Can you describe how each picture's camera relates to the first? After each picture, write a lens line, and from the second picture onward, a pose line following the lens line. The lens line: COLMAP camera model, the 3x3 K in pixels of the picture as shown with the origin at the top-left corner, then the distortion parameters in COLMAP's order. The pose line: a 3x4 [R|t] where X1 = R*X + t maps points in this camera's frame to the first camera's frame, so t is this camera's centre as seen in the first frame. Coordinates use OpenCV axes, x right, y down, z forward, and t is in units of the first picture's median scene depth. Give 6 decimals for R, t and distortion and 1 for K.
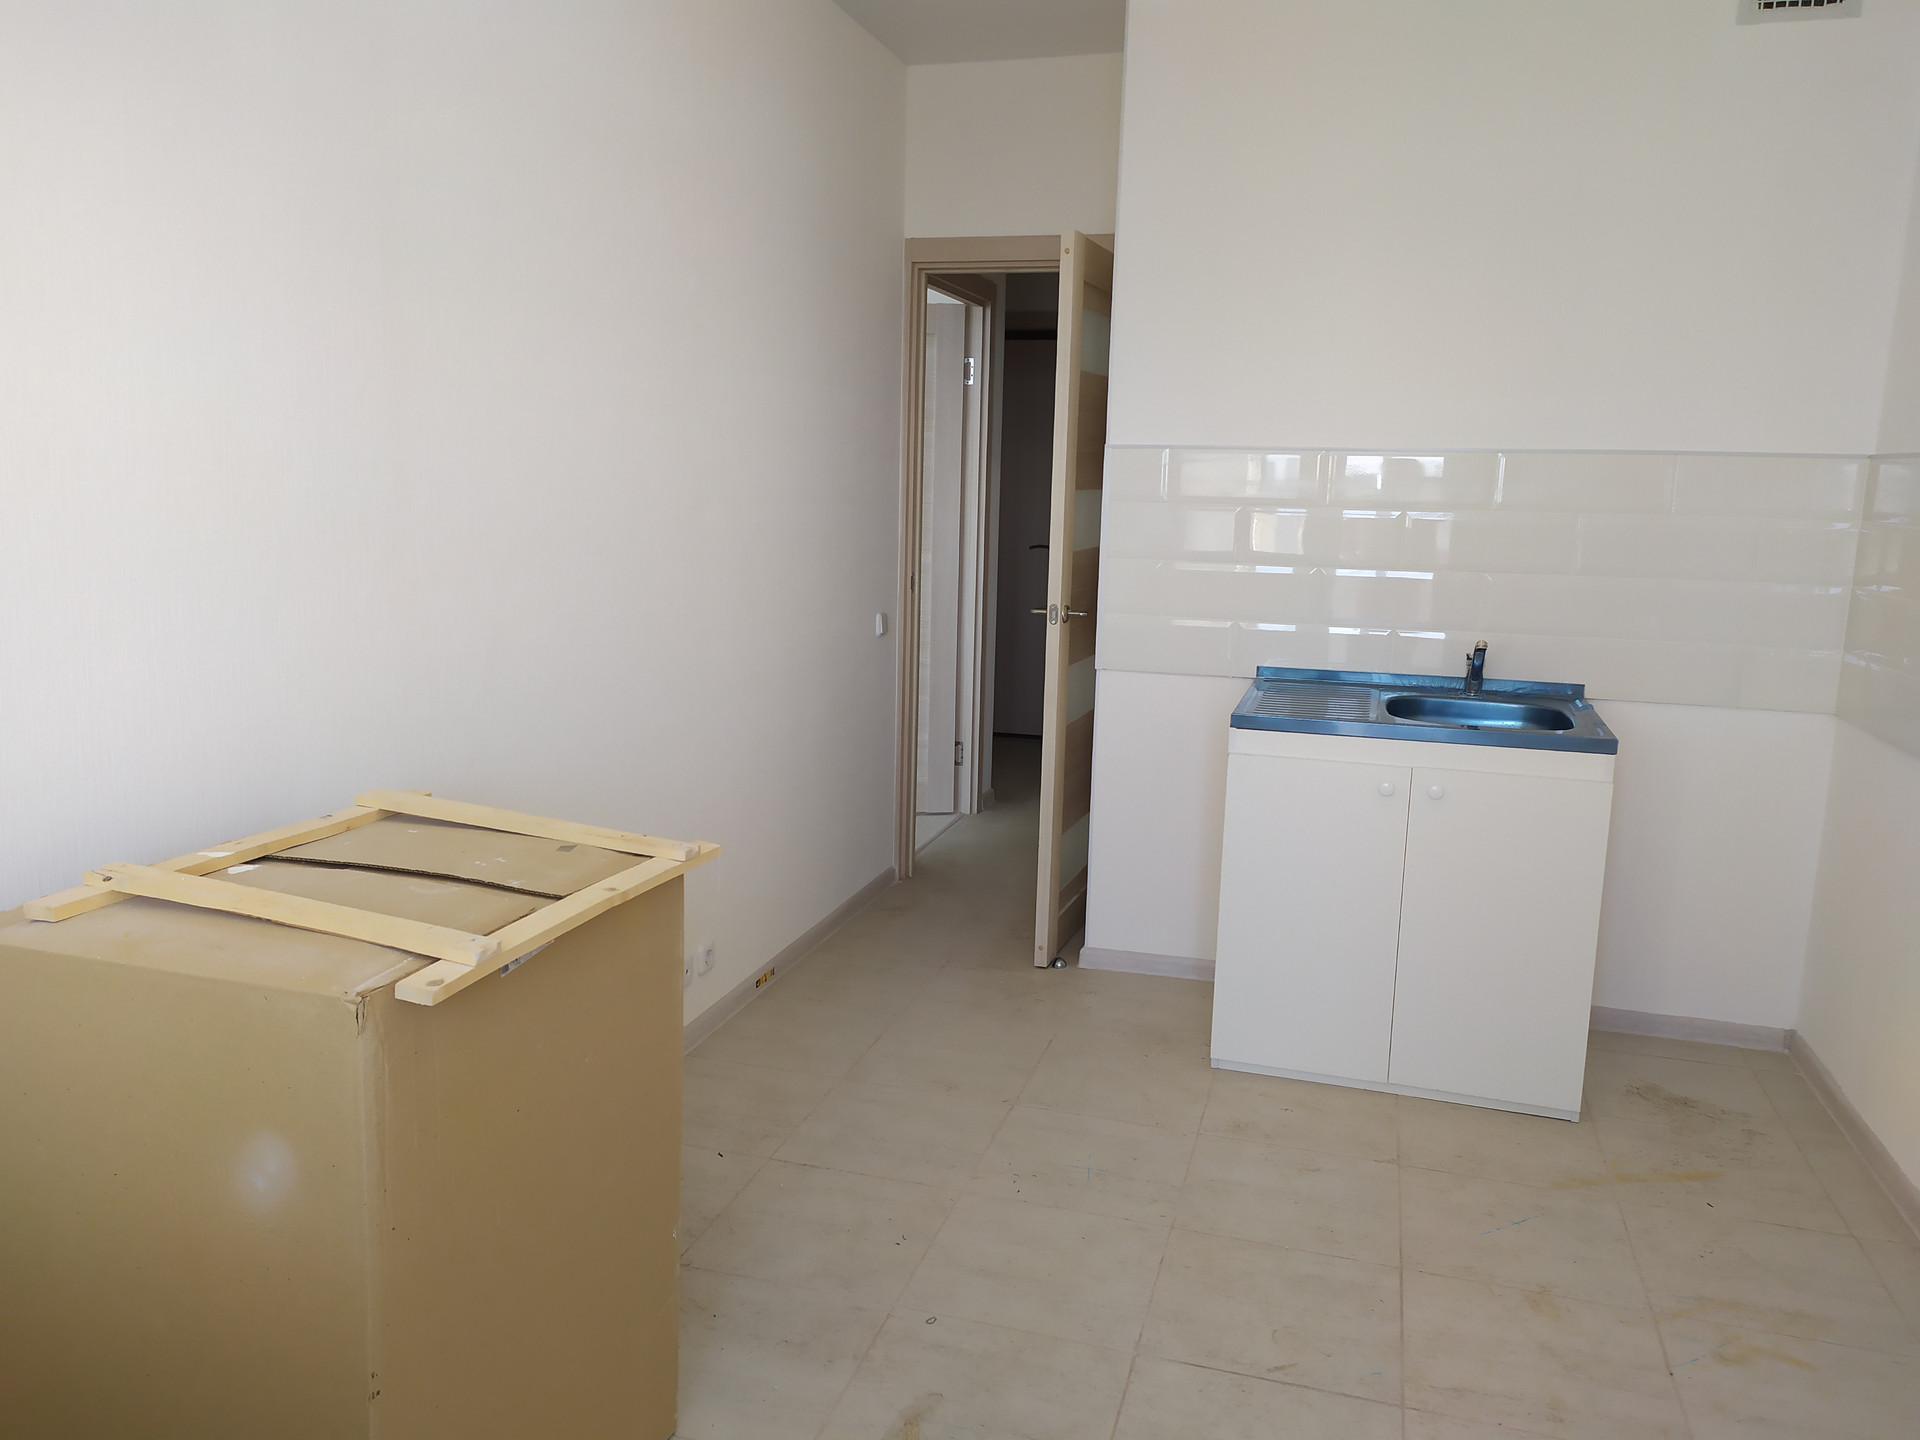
lens RADIAL K [[1423.1, 0, 960.0], [0, 1423.1, 720.0], [0, 0, 1]] dist [0.049136, -0.036664]
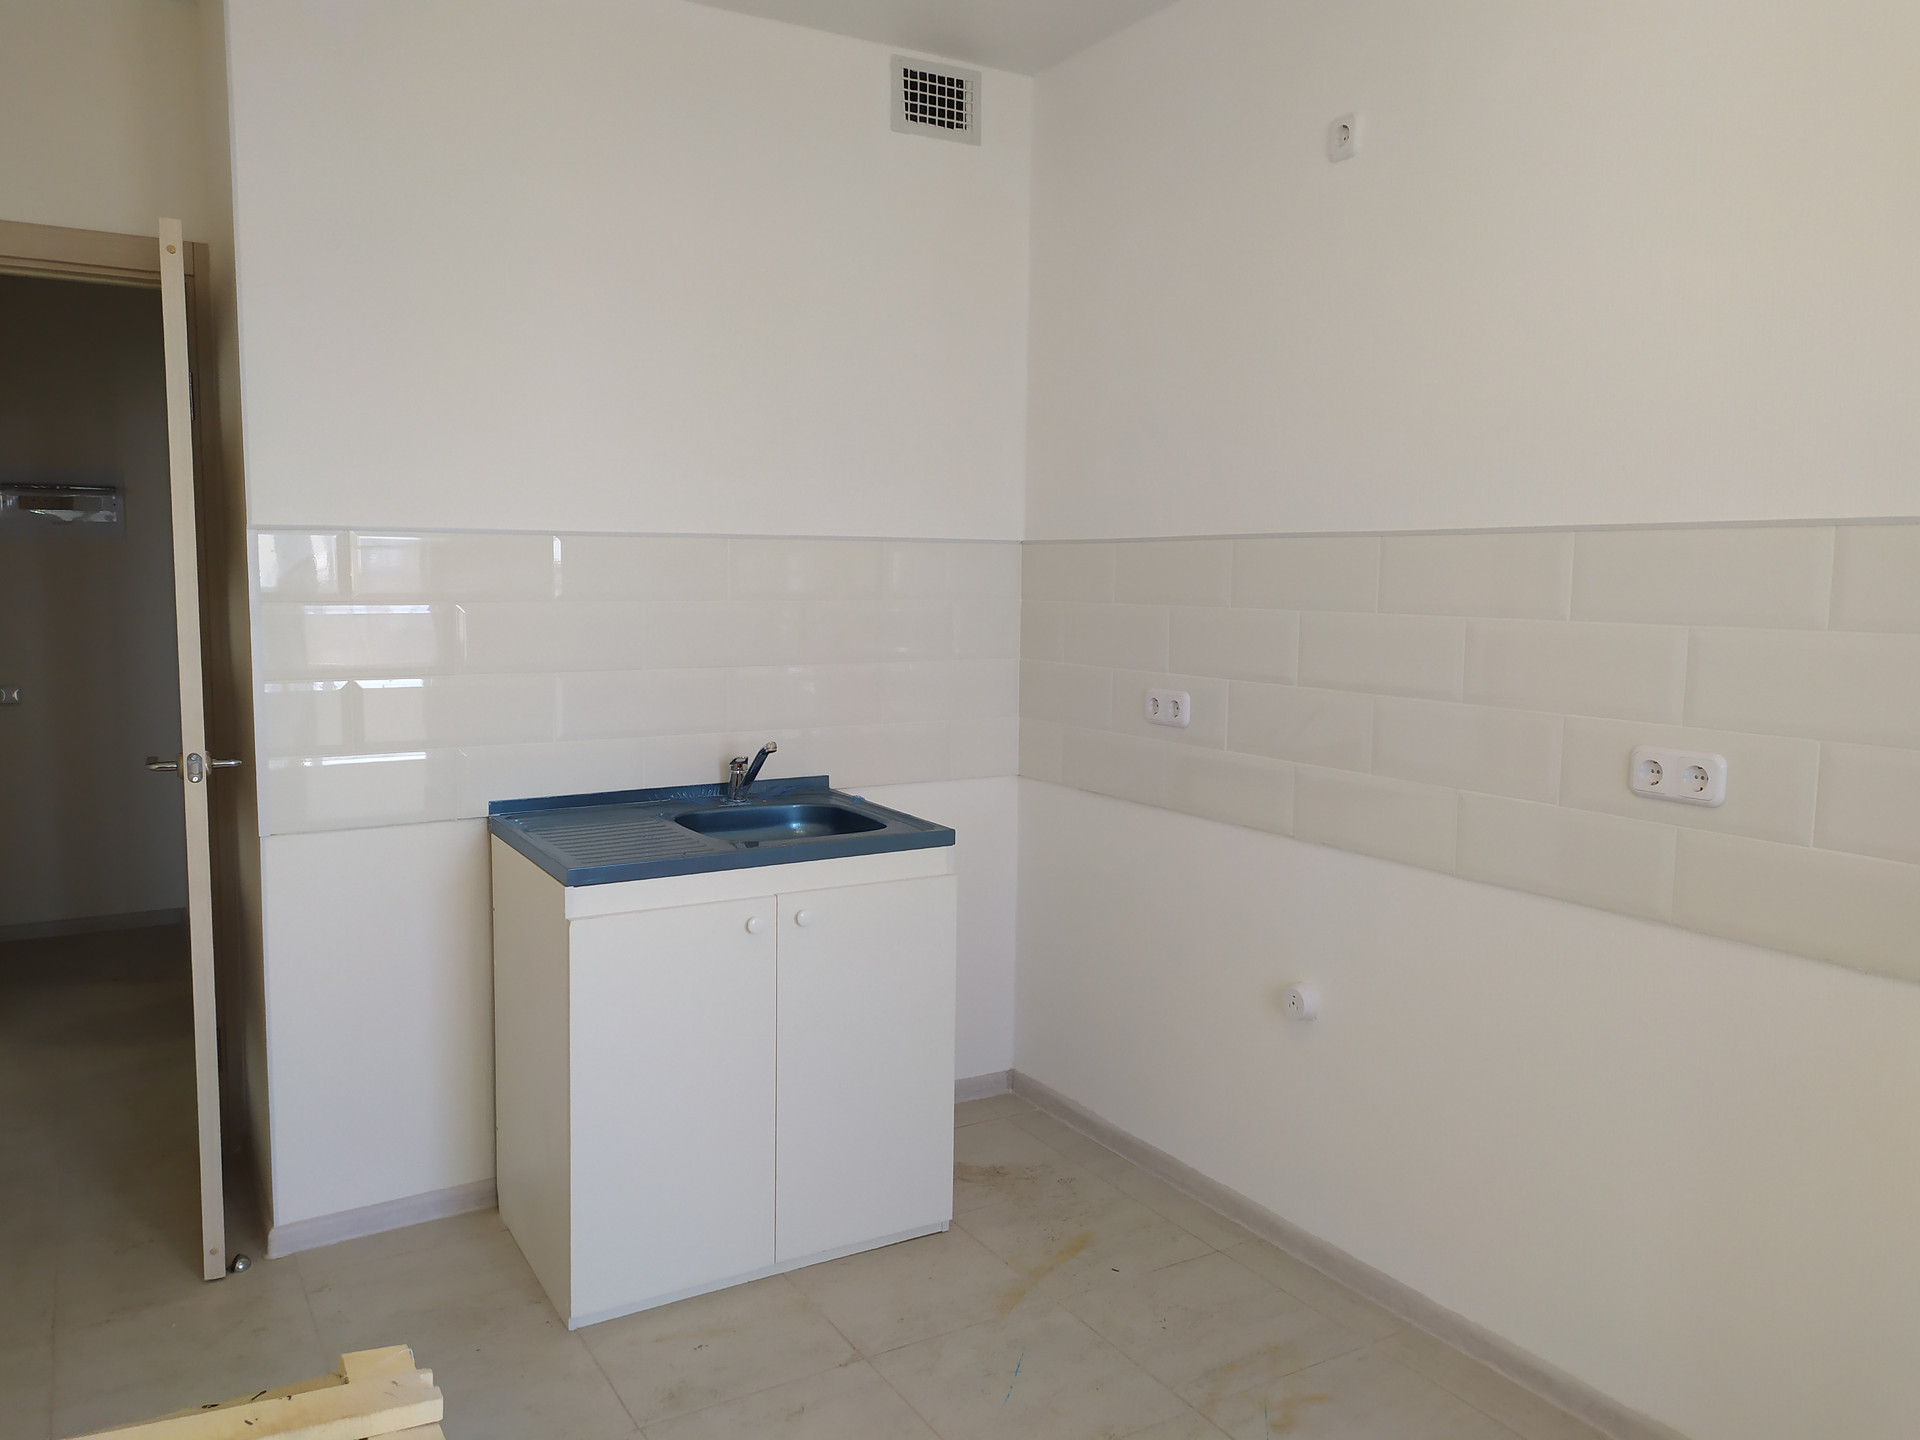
lens RADIAL K [[1423.1, 0, 960.0], [0, 1423.1, 720.0], [0, 0, 1]] dist [0.049136, -0.036664]
pose [[0.681397, -0.096034, 0.725587, -0.196462], [0.133925, 0.990977, 0.005391, -0.054206], [-0.719557, 0.093501, 0.688110, 0.266850]]
